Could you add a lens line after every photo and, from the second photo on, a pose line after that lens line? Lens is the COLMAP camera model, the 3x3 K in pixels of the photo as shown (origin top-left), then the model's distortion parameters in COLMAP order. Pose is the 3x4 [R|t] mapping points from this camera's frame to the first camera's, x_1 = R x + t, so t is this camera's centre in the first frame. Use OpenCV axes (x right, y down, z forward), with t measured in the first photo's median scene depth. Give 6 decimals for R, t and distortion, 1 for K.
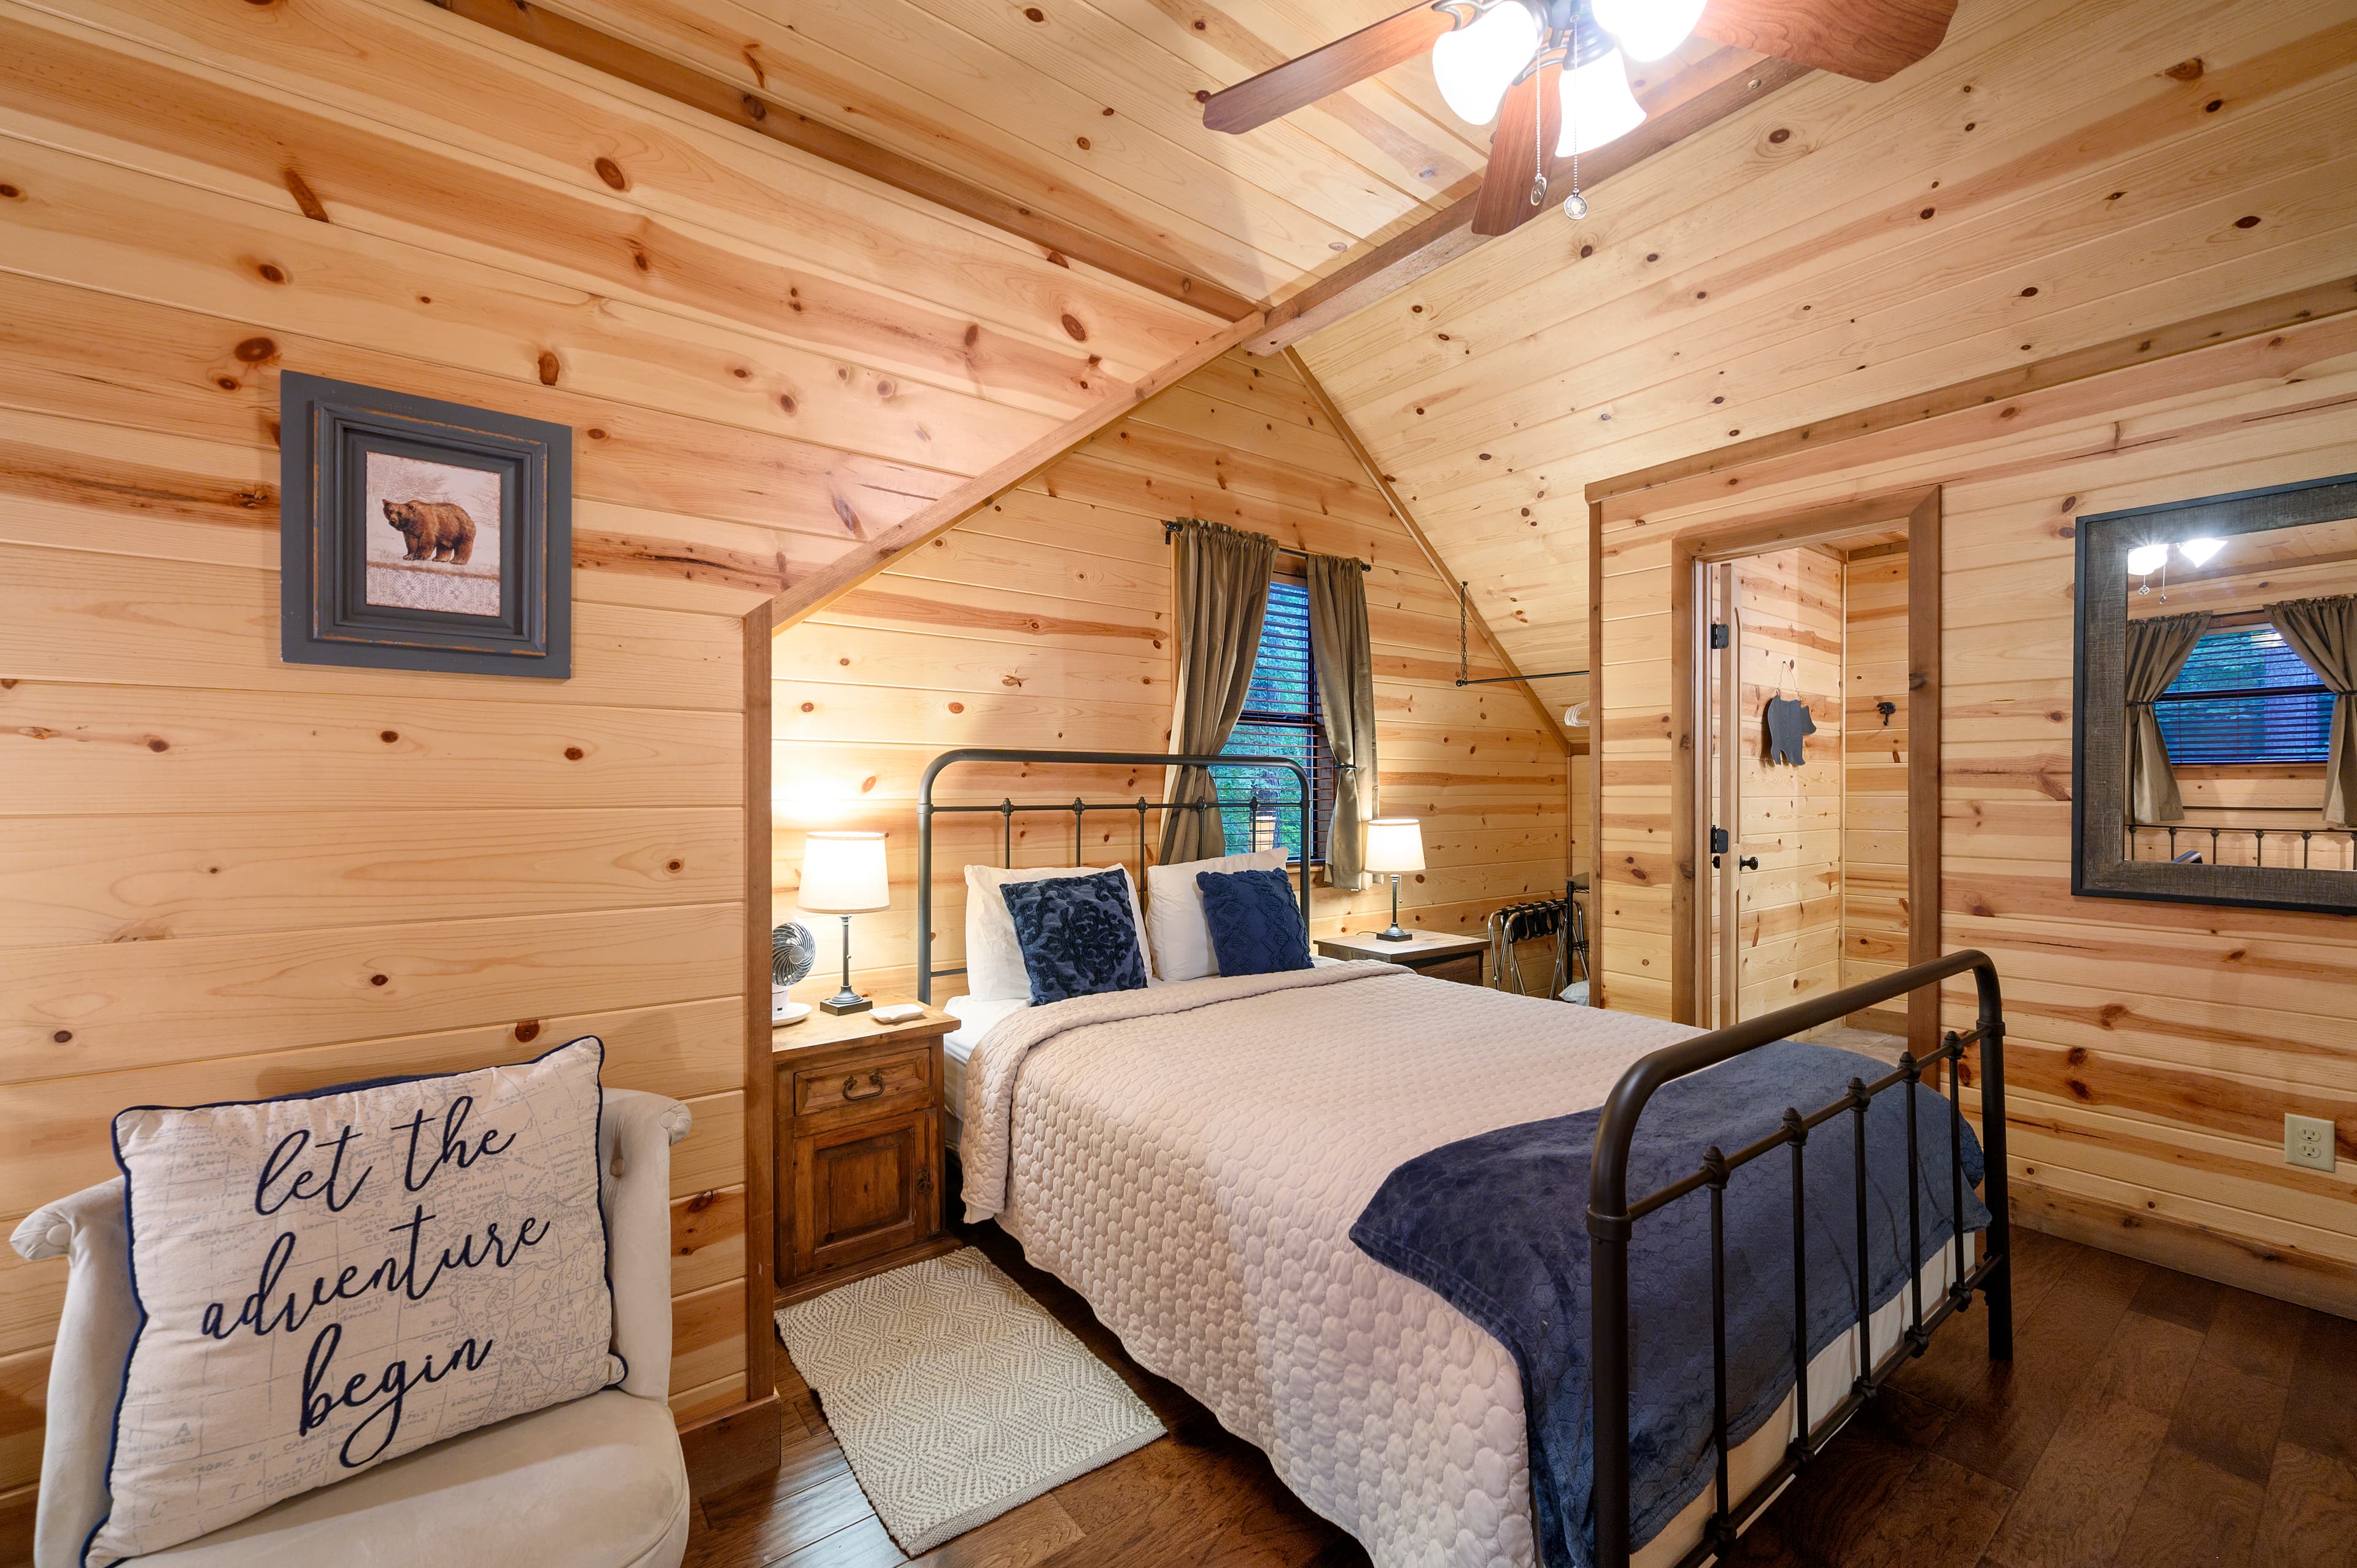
lens RADIAL K [[951.1, 0, 1180.0], [0, 951.1, 786.0], [0, 0, 1]] dist [-0.001331, -0.000082]
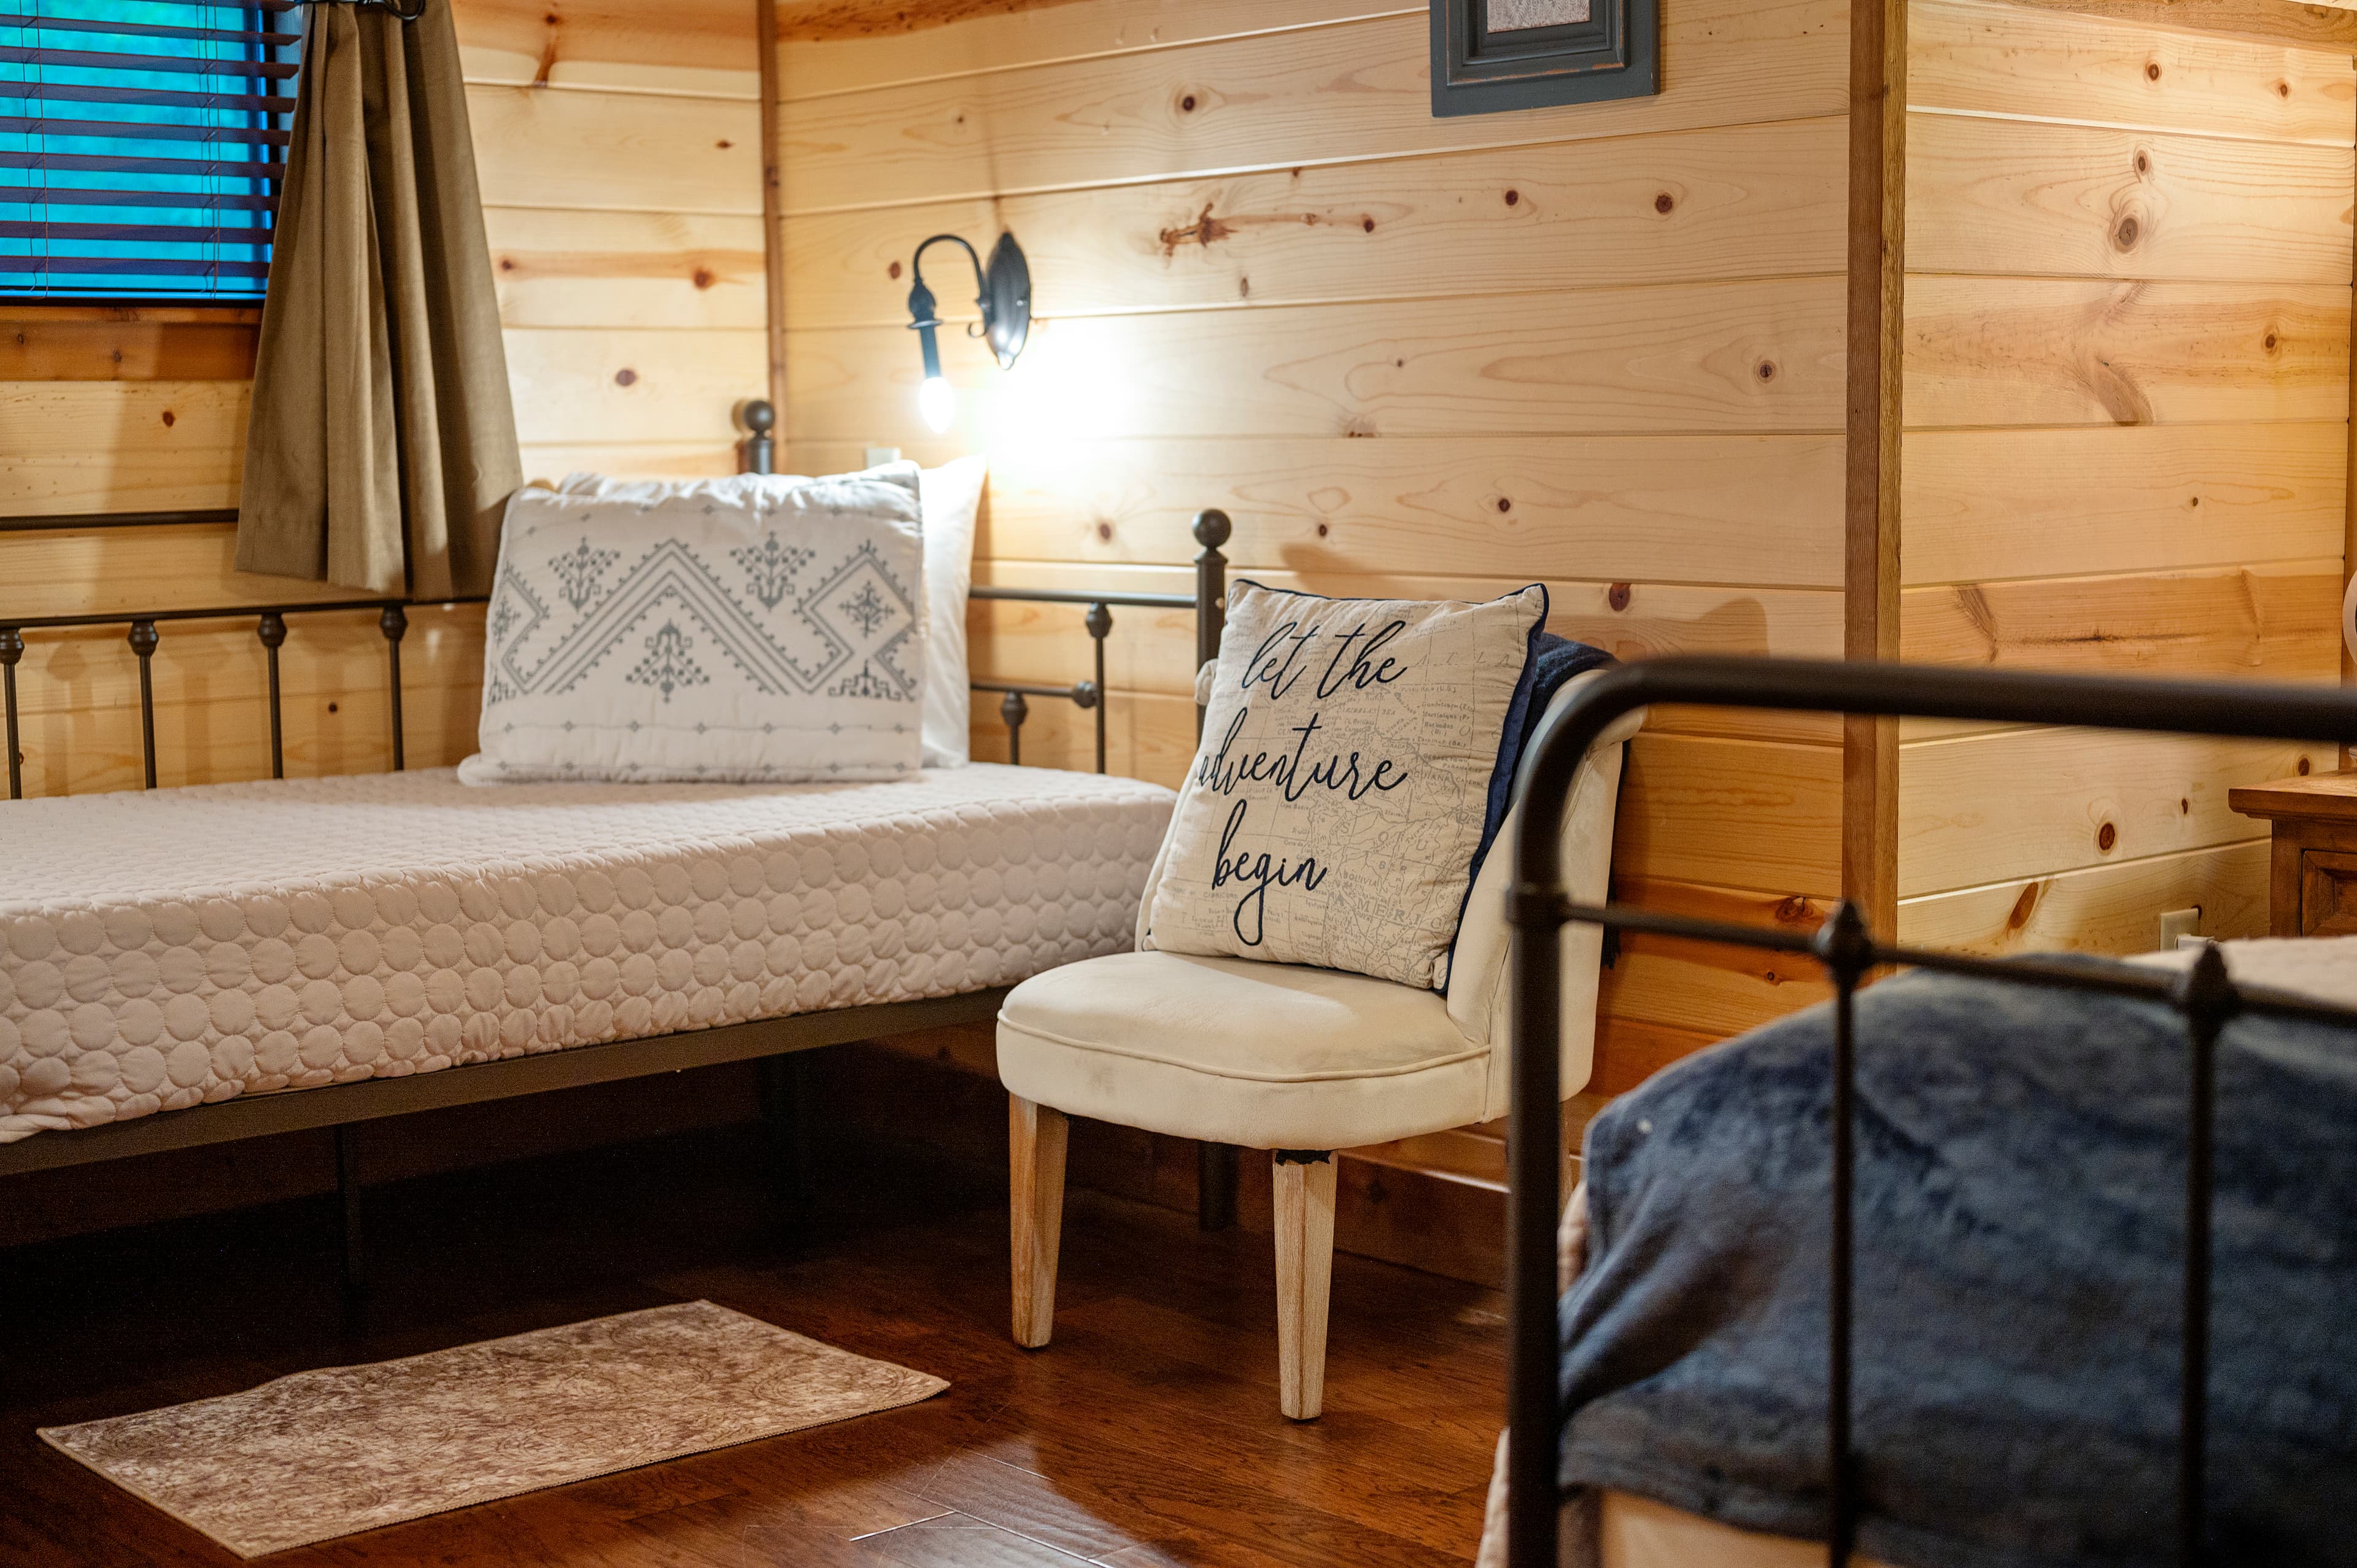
lens RADIAL K [[3421.8, 0, 1178.7], [0, 3421.8, 784.6], [0, 0, 1]] dist [-0.013728, 0.000000]
pose [[0.066978, 0.103813, -0.992339, 2.431822], [0.016568, 0.994320, 0.105138, 0.156078], [0.997617, -0.023483, 0.064877, 0.635800]]
